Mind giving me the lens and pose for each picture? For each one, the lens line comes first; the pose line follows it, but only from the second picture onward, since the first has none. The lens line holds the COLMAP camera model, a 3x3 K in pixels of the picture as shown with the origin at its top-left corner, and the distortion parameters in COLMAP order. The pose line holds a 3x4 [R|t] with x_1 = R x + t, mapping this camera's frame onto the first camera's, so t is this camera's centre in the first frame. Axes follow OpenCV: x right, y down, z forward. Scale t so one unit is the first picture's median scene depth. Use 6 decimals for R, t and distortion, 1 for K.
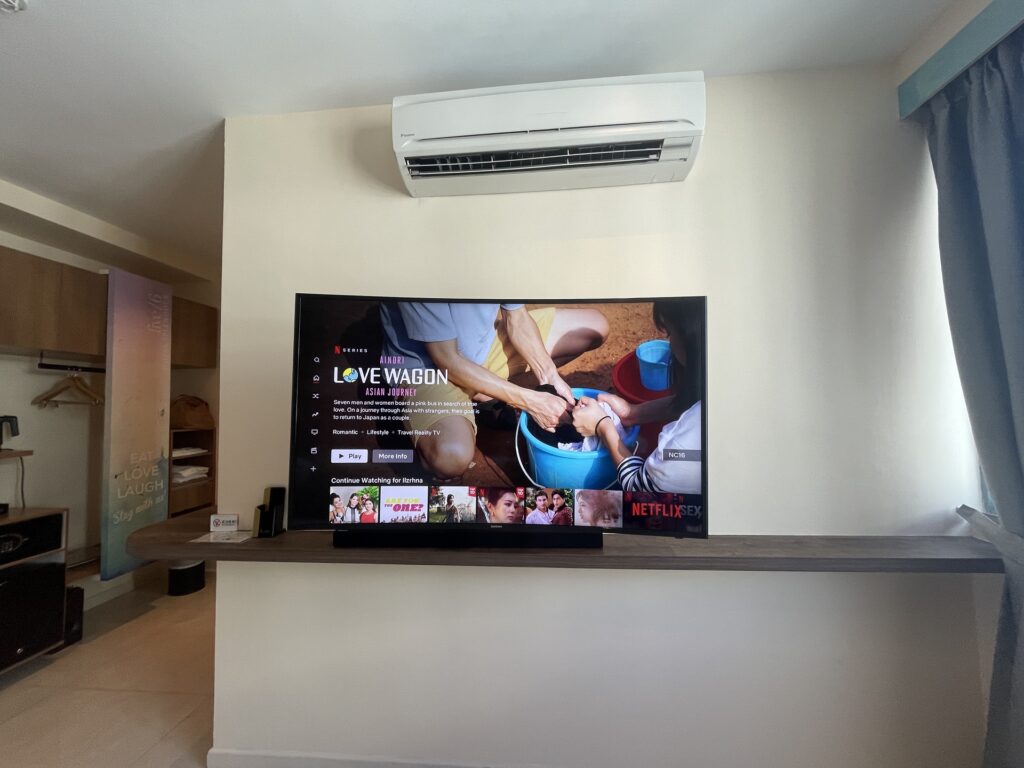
lens RADIAL K [[412.0, 0, 516.2], [0, 412.0, 384.0], [0, 0, 1]] dist [-0.004398, 0.000803]
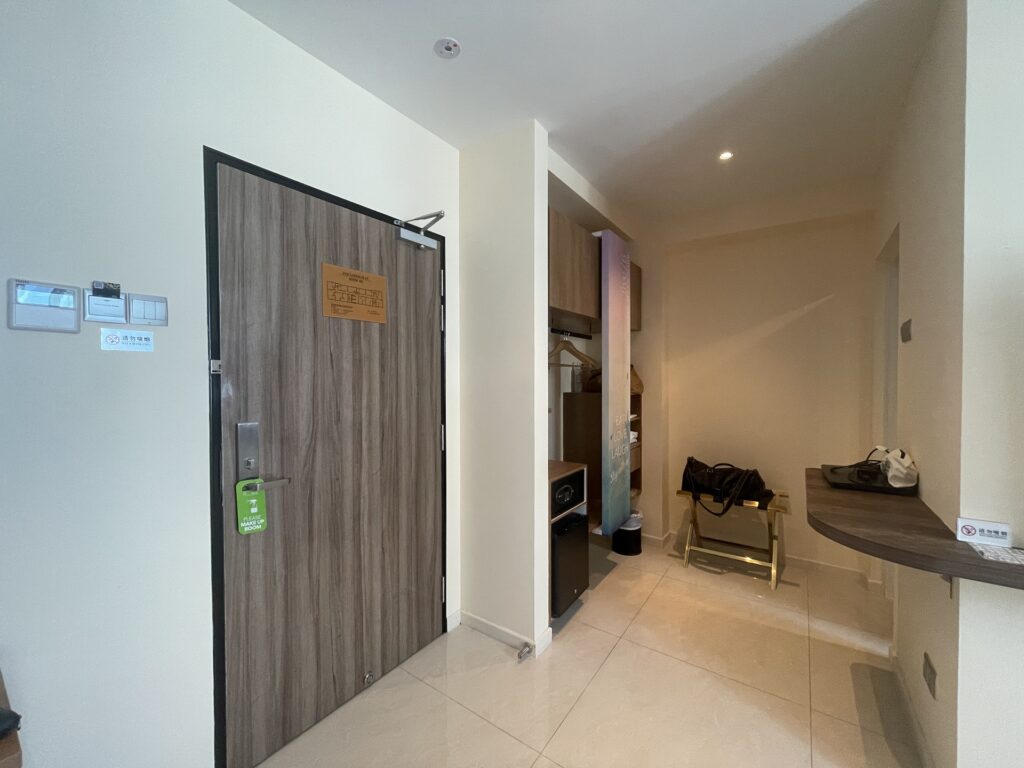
lens RADIAL K [[412.0, 0, 512.3], [0, 412.0, 380.5], [0, 0, 1]] dist [-0.004398, 0.000803]
pose [[0.861849, 0.019416, -0.506794, -0.734474], [0.015994, 0.997729, 0.065424, 0.015120], [0.506913, -0.064492, 0.859581, 0.007733]]
